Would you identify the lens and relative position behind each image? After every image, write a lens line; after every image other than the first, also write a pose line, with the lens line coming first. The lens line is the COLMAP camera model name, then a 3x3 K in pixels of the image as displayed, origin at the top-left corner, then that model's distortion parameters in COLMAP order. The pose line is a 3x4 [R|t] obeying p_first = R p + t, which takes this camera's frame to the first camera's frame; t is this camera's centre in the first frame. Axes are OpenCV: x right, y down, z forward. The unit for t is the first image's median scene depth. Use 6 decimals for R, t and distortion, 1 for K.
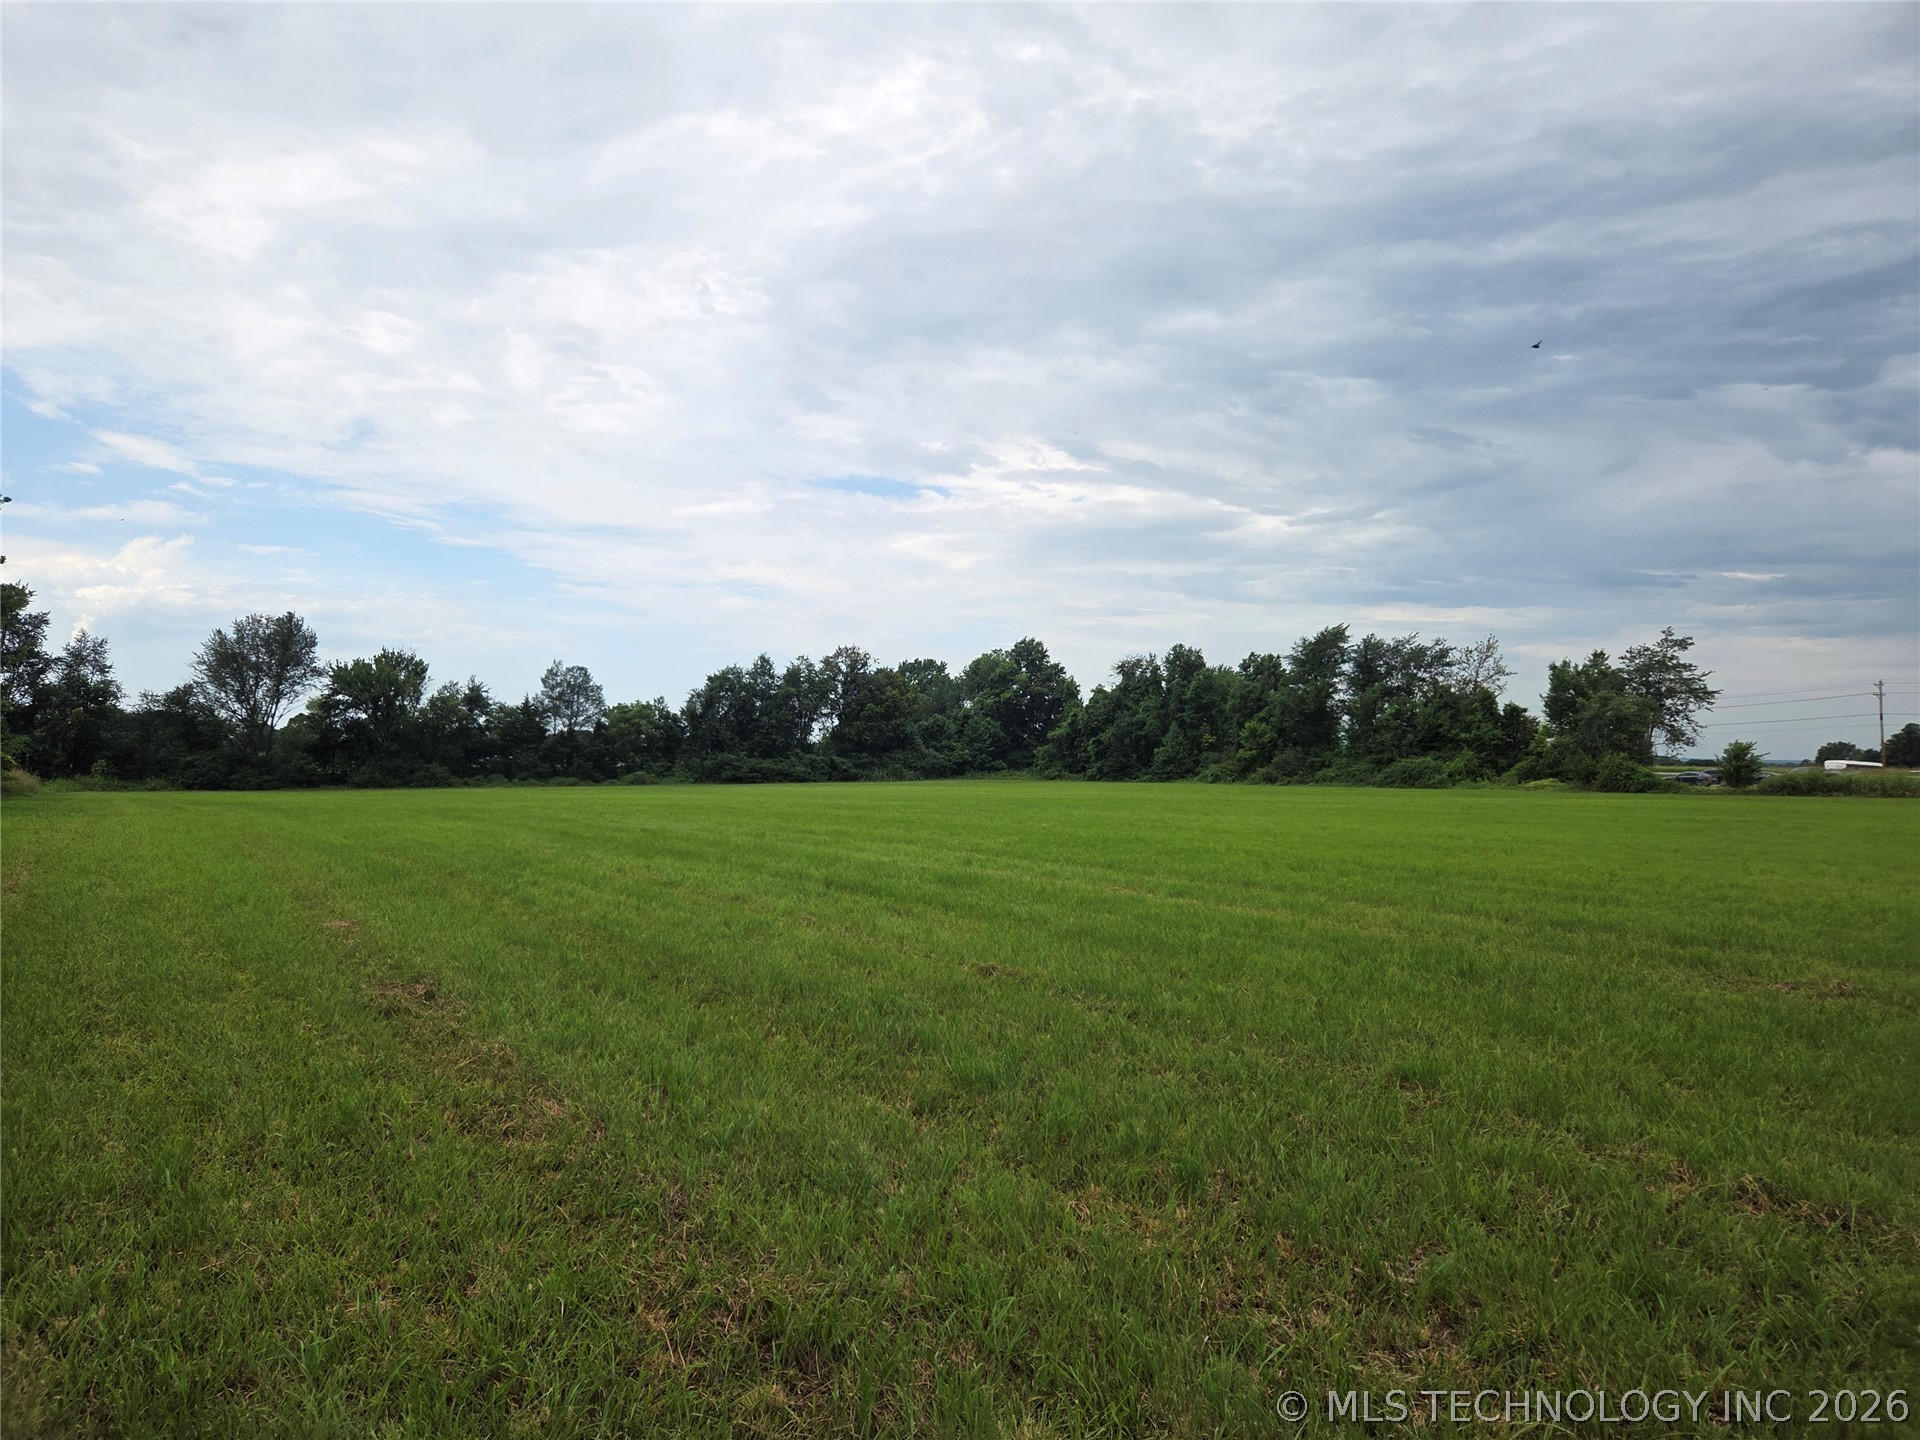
lens RADIAL K [[1287.1, 0, 957.4], [0, 1287.1, 712.2], [0, 0, 1]] dist [0.052055, -0.039705]
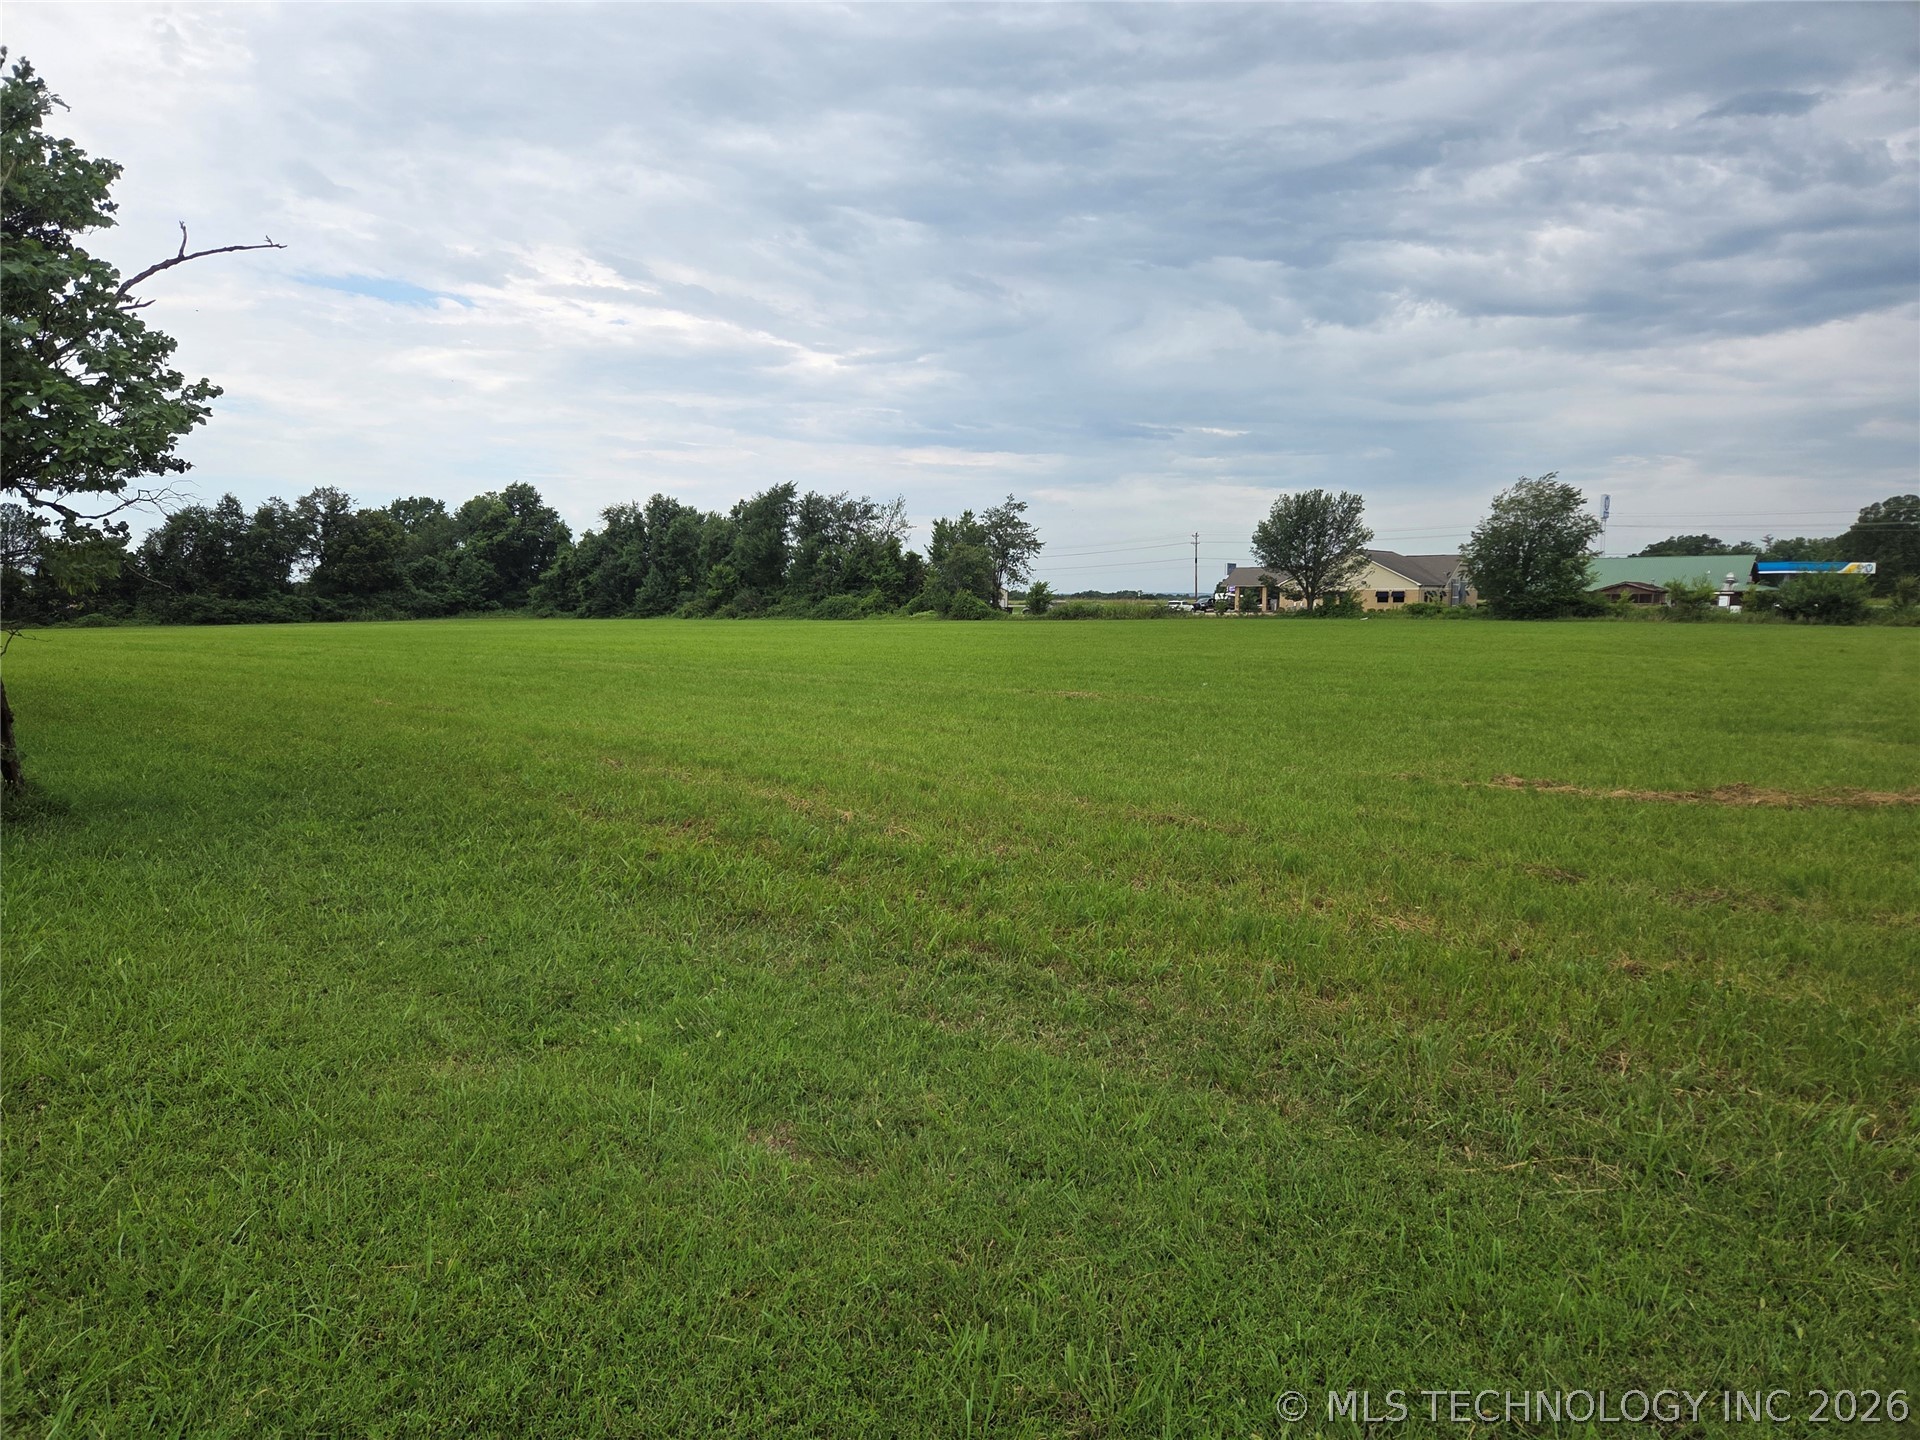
lens RADIAL K [[1287.1, 0, 971.8], [0, 1287.1, 679.1], [0, 0, 1]] dist [0.052055, -0.039705]
pose [[0.940798, -0.030365, 0.337605, 0.040602], [-0.003975, 0.994923, 0.100564, -0.006204], [-0.338945, -0.095953, 0.935900, -0.133459]]
